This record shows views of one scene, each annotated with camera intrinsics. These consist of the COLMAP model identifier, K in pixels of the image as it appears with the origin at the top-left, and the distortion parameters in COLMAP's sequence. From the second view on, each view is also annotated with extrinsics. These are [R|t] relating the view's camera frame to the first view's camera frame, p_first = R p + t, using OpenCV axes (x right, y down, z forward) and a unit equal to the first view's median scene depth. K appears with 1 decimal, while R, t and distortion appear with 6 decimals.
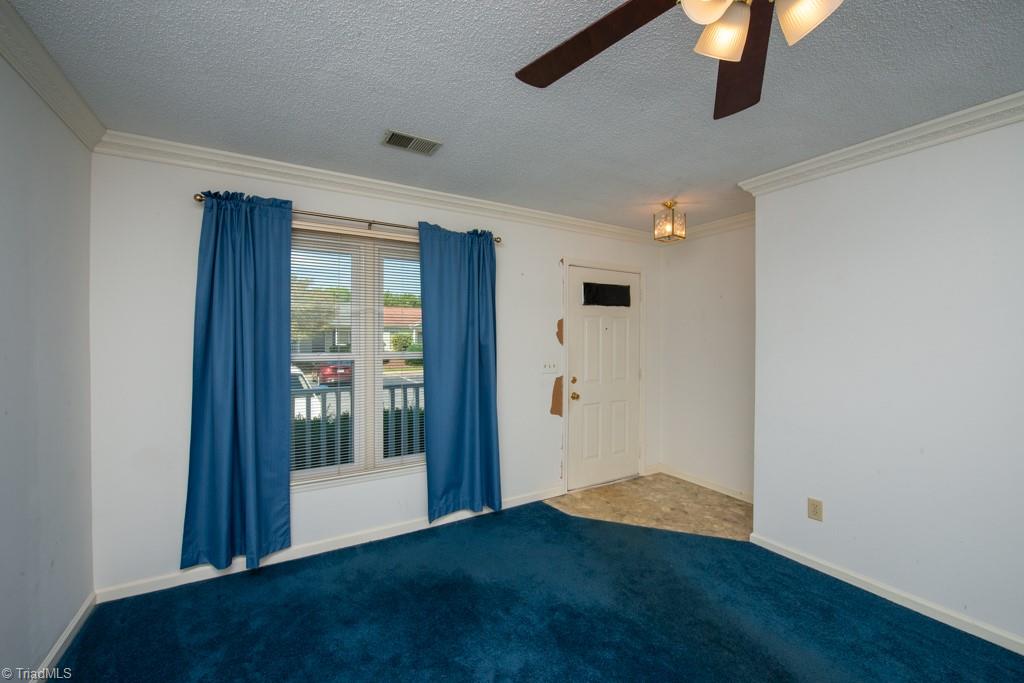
lens RADIAL K [[394.6, 0, 512.0], [0, 394.6, 341.5], [0, 0, 1]] dist [0.002049, -0.000121]
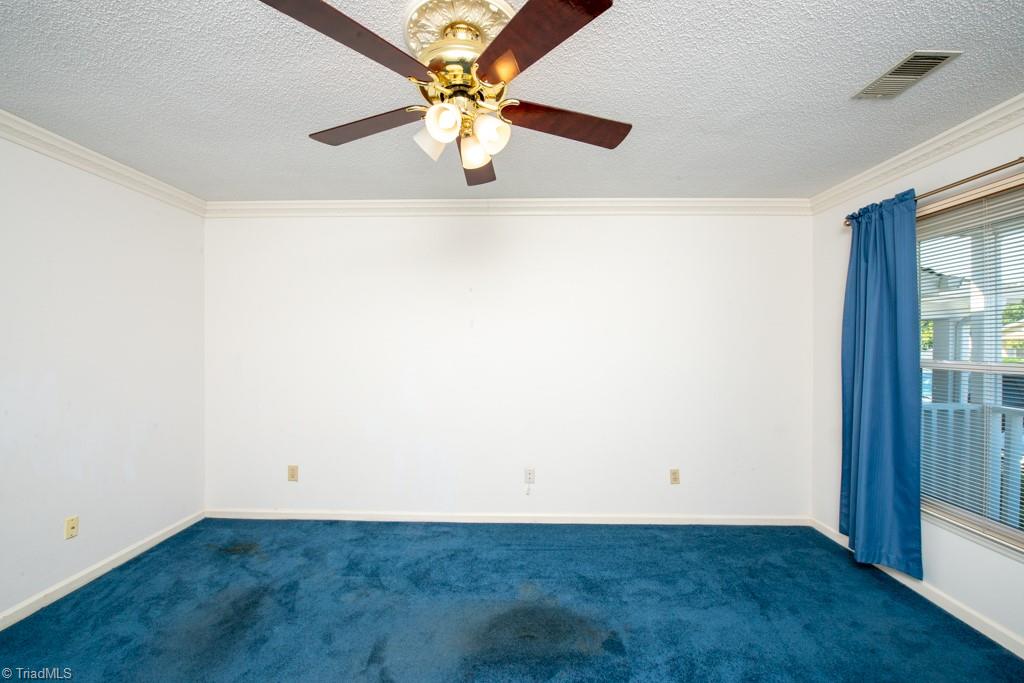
lens RADIAL K [[394.6, 0, 512.0], [0, 394.6, 341.5], [0, 0, 1]] dist [0.002049, -0.000121]
pose [[-0.511984, 0.001066, -0.858994, 0.667866], [-0.005059, 0.999978, 0.004257, -0.010037], [0.858980, 0.006525, -0.511968, 0.678239]]
